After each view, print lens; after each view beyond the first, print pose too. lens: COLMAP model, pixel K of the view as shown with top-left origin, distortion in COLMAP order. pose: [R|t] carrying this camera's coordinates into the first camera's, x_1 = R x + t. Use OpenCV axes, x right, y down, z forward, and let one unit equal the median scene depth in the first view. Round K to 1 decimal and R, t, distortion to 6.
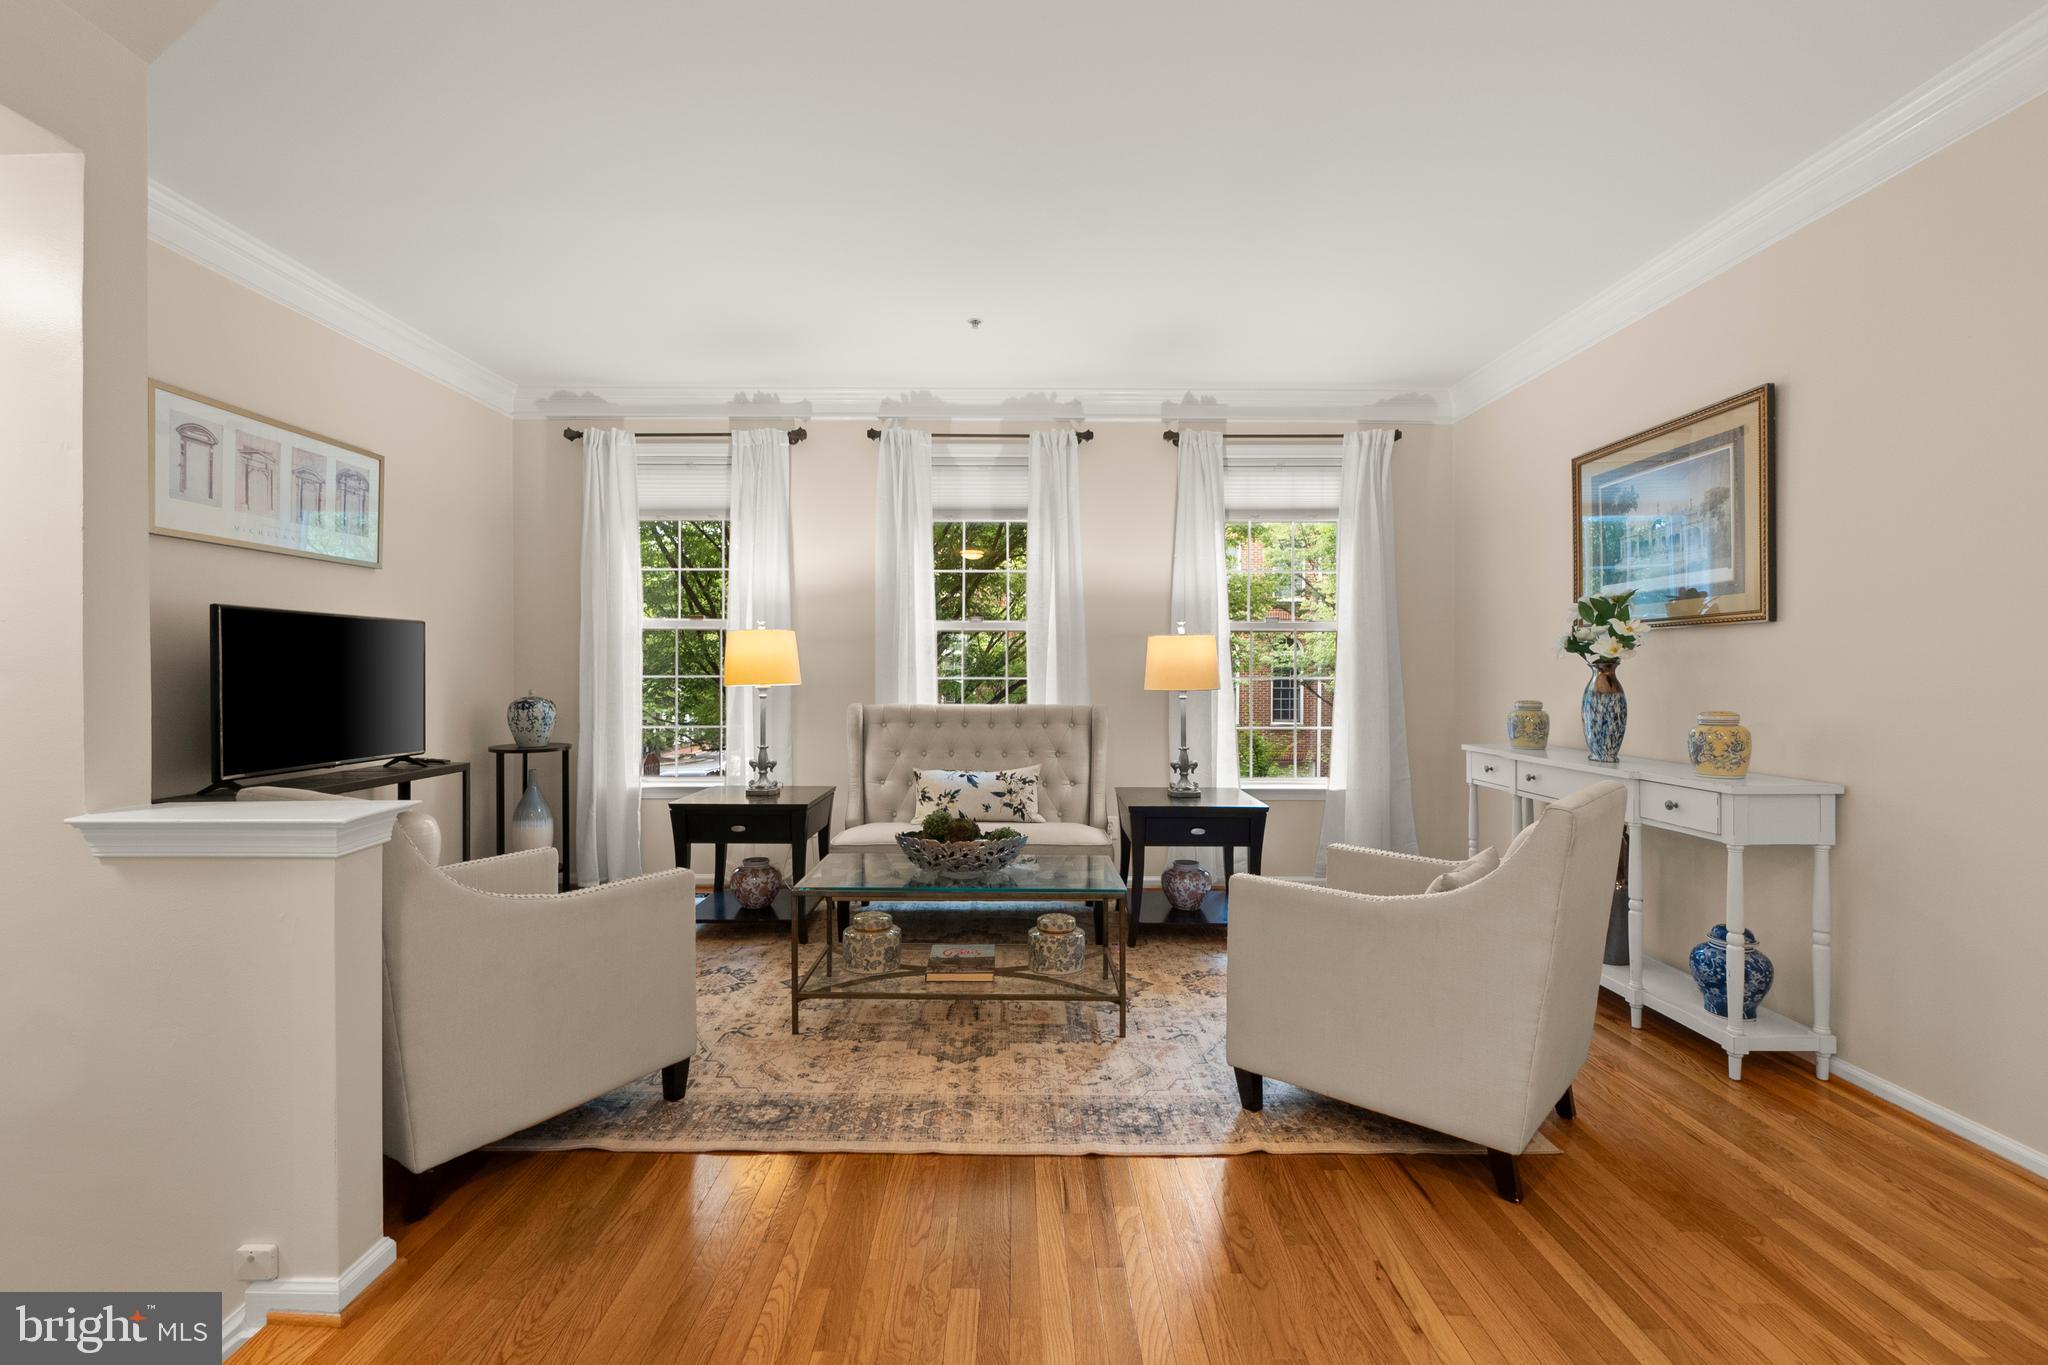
lens RADIAL K [[886.6, 0, 1013.2], [0, 886.6, 680.6], [0, 0, 1]] dist [-0.005569, 0.001901]
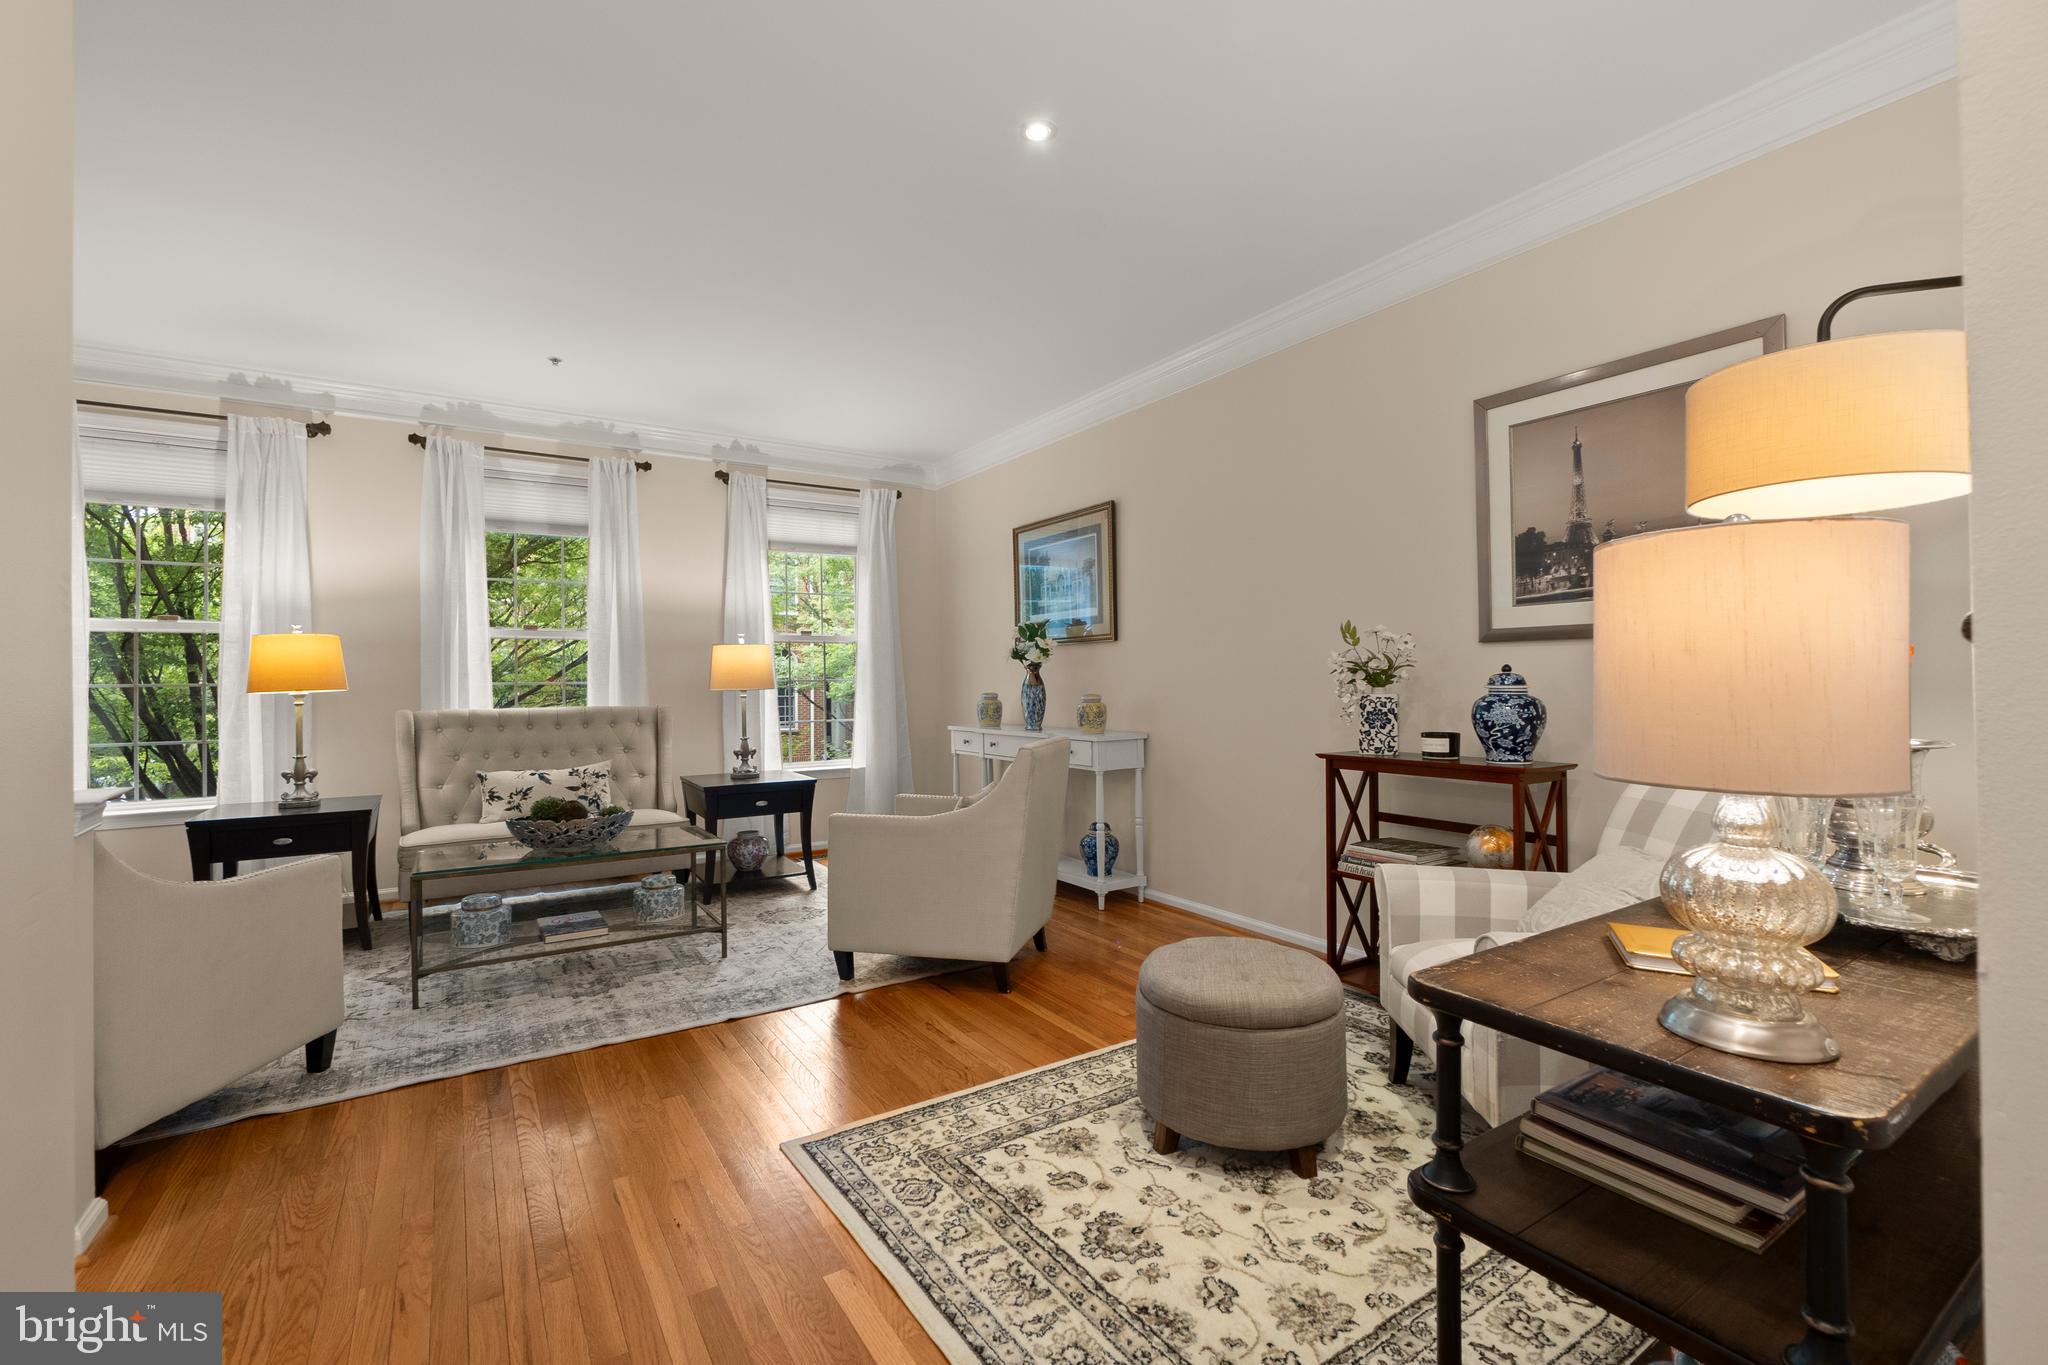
lens RADIAL K [[886.6, 0, 1016.8], [0, 886.6, 672.5], [0, 0, 1]] dist [-0.005569, 0.001901]
pose [[0.841250, -0.004914, 0.540624, -0.159773], [0.016892, 0.999709, -0.017198, 0.014757], [-0.540382, 0.023600, 0.841089, -0.237191]]
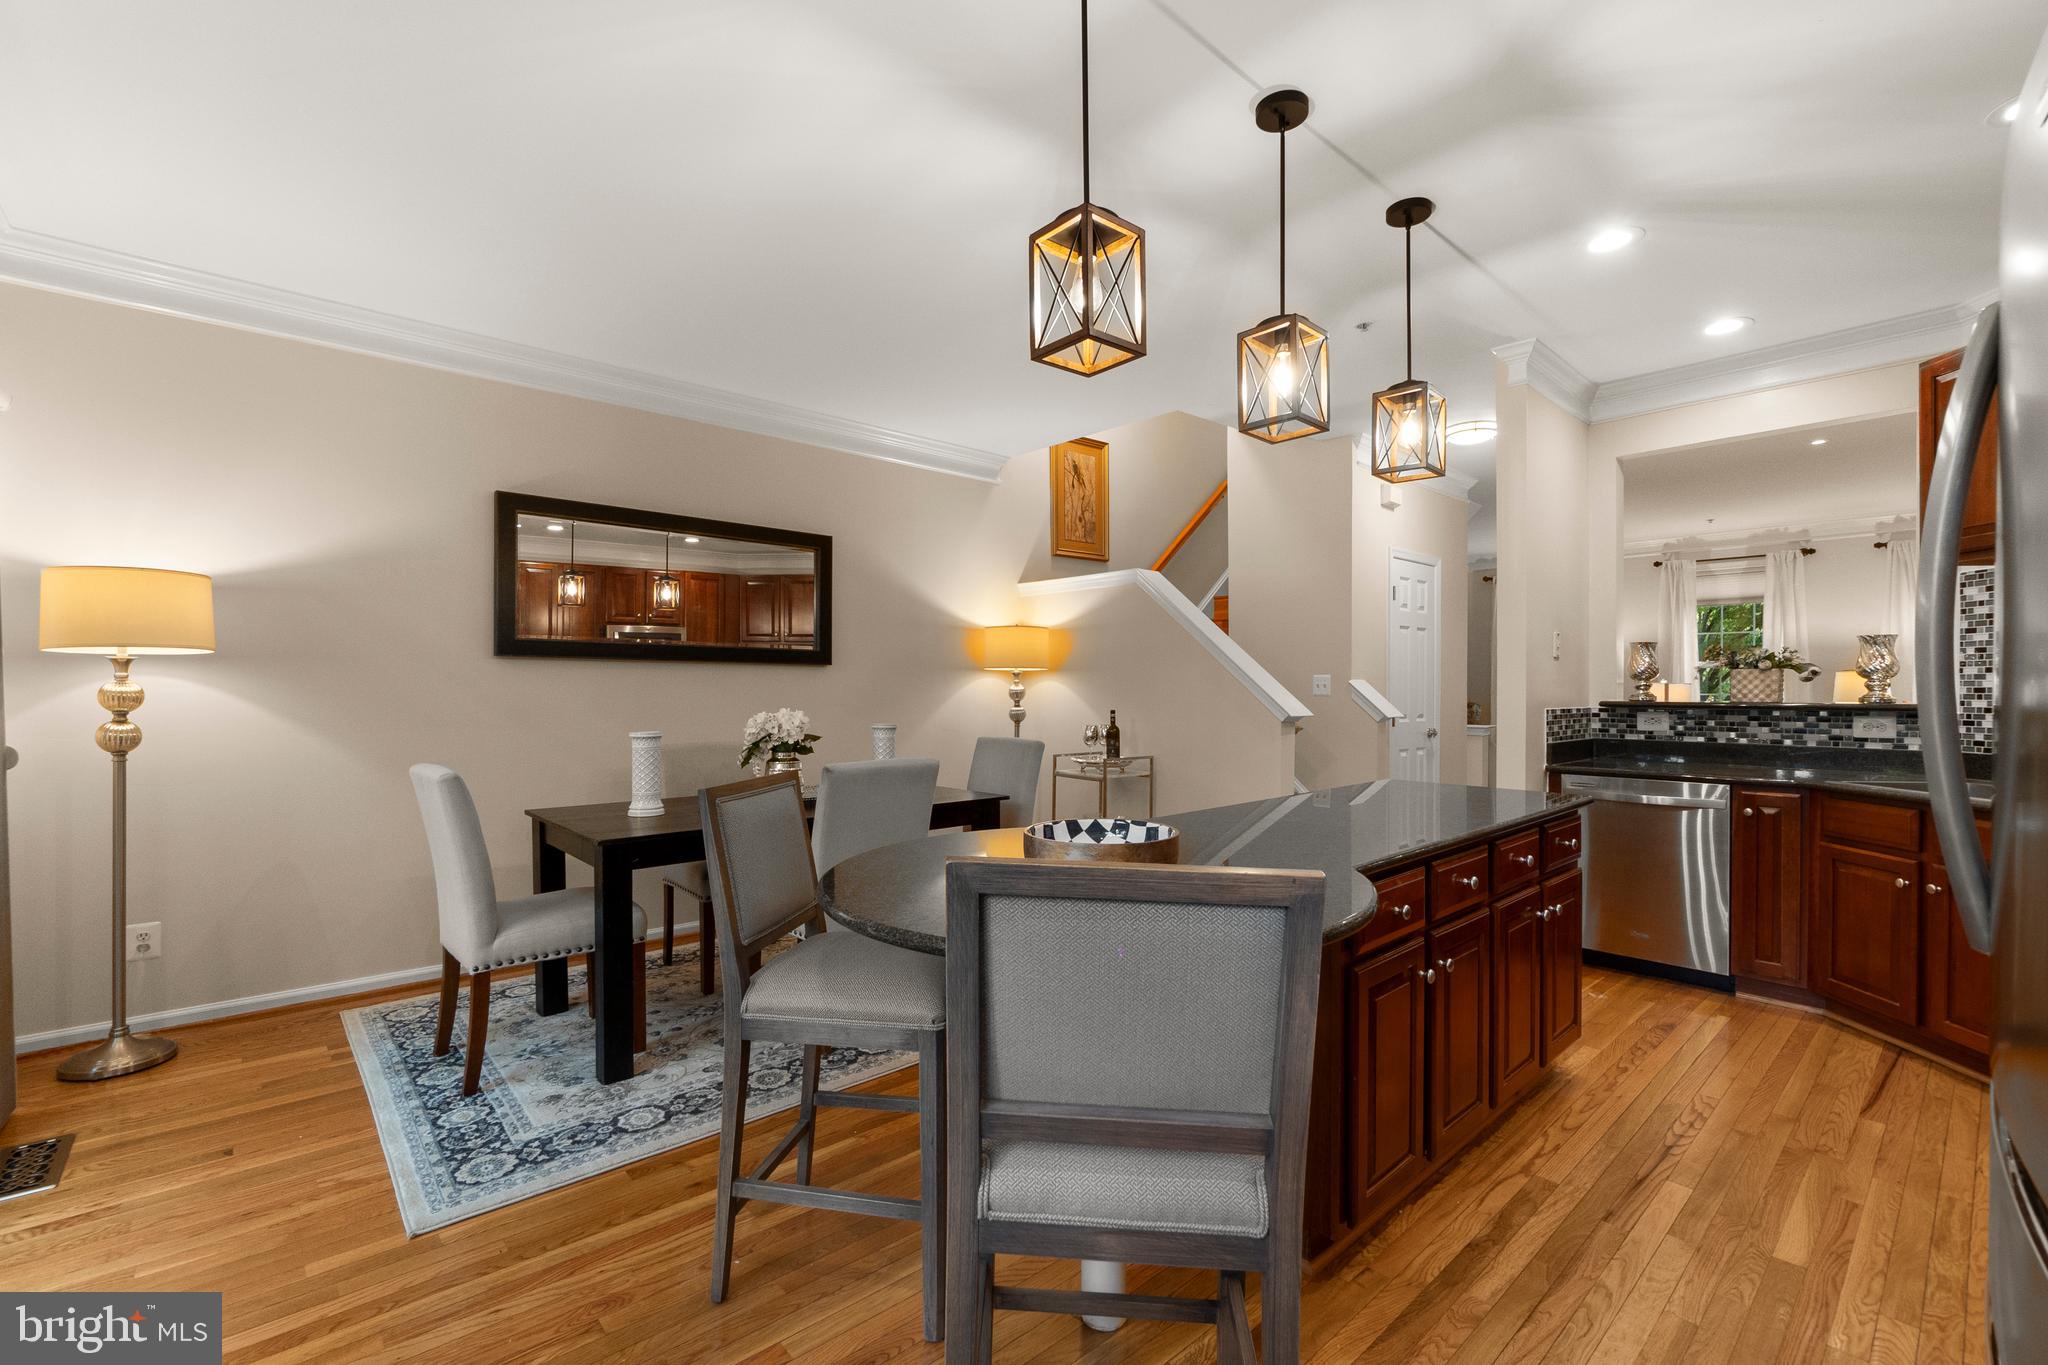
lens RADIAL K [[886.6, 0, 1012.5], [0, 886.6, 692.8], [0, 0, 1]] dist [-0.005569, 0.001901]
pose [[0.663223, 0.002469, -0.748418, 0.416708], [-0.003653, 0.999993, 0.000062, -0.002033], [0.748413, 0.002693, 0.663228, -1.553177]]
